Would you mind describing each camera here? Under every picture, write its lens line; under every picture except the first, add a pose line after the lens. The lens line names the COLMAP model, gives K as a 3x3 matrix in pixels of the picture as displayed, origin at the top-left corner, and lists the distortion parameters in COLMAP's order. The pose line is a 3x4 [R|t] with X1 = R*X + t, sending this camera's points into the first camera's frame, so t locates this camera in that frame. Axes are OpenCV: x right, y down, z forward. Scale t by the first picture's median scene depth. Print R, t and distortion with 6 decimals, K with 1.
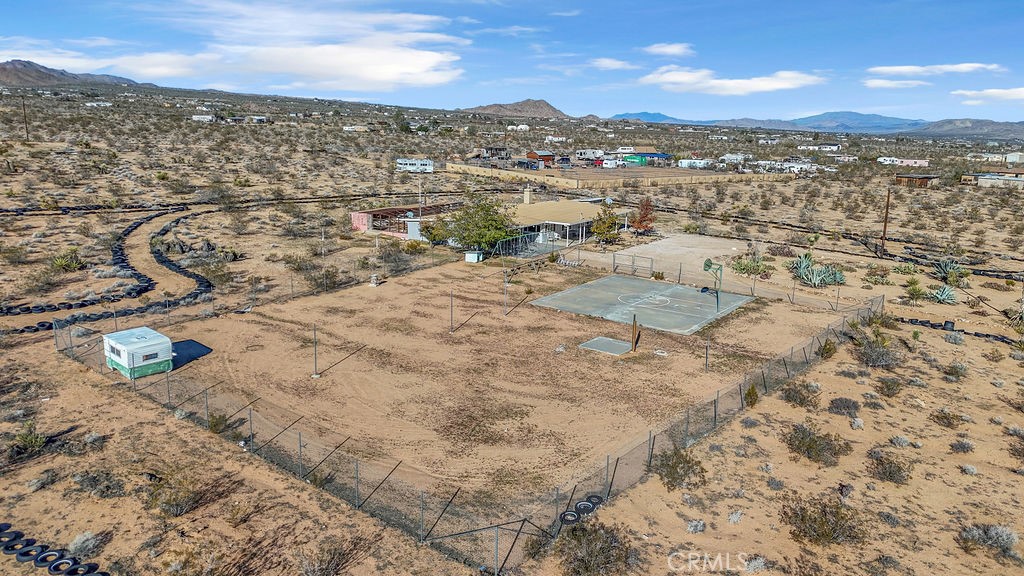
lens RADIAL K [[745.2, 0, 503.2], [0, 745.2, 297.3], [0, 0, 1]] dist [0.066308, -0.046390]
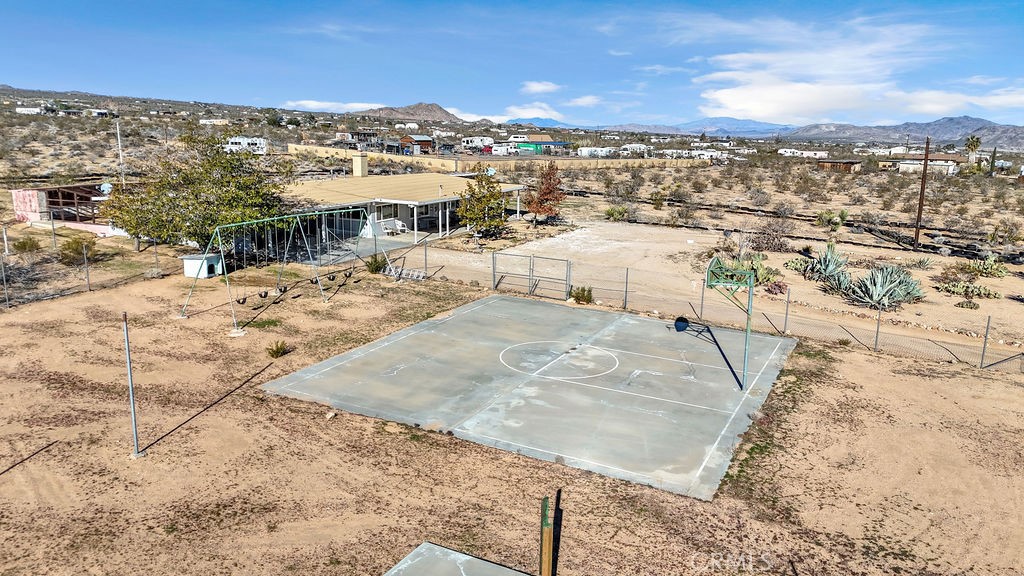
lens RADIAL K [[745.2, 0, 511.5], [0, 745.2, 286.1], [0, 0, 1]] dist [0.066308, -0.046390]
pose [[0.989061, -0.031339, 0.144139, 0.050836], [0.034385, 0.999234, -0.018684, -0.015395], [-0.143443, 0.023436, 0.989381, 0.291500]]
